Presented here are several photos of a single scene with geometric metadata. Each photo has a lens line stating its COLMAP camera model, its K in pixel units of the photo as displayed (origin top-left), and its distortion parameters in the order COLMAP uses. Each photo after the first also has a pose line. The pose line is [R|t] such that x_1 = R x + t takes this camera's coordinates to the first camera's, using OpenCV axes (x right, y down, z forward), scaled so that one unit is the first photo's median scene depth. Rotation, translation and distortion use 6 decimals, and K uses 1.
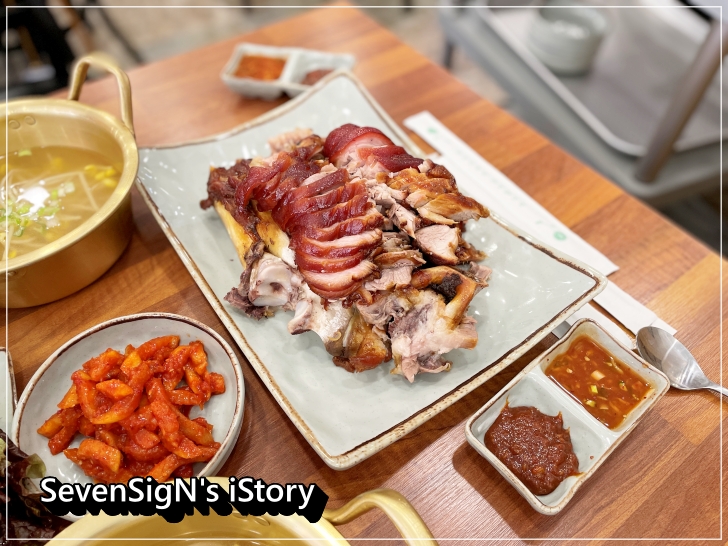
lens RADIAL K [[563.7, 0, 360.1], [0, 563.7, 275.0], [0, 0, 1]] dist [0.118220, -0.140196]
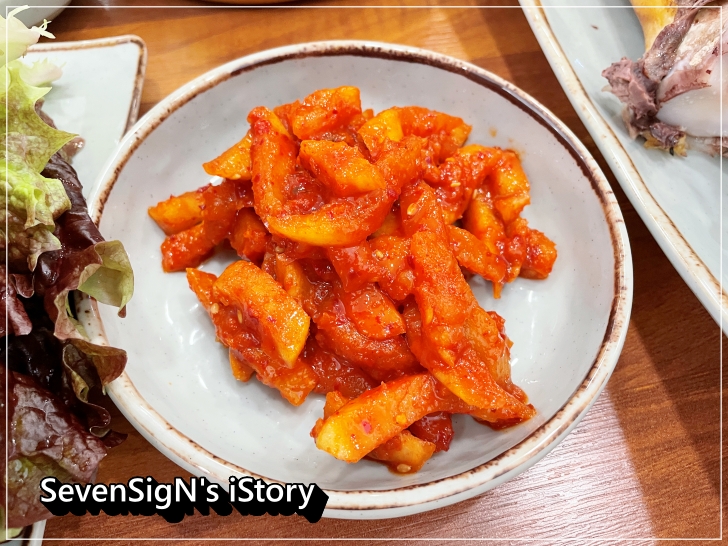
lens RADIAL K [[563.7, 0, 360.1], [0, 563.7, 275.0], [0, 0, 1]] dist [0.118220, -0.140196]
pose [[0.918855, 0.347565, -0.186826, -0.310755], [-0.324601, 0.934986, 0.142950, 0.203820], [0.224364, -0.070706, 0.971937, 0.608736]]
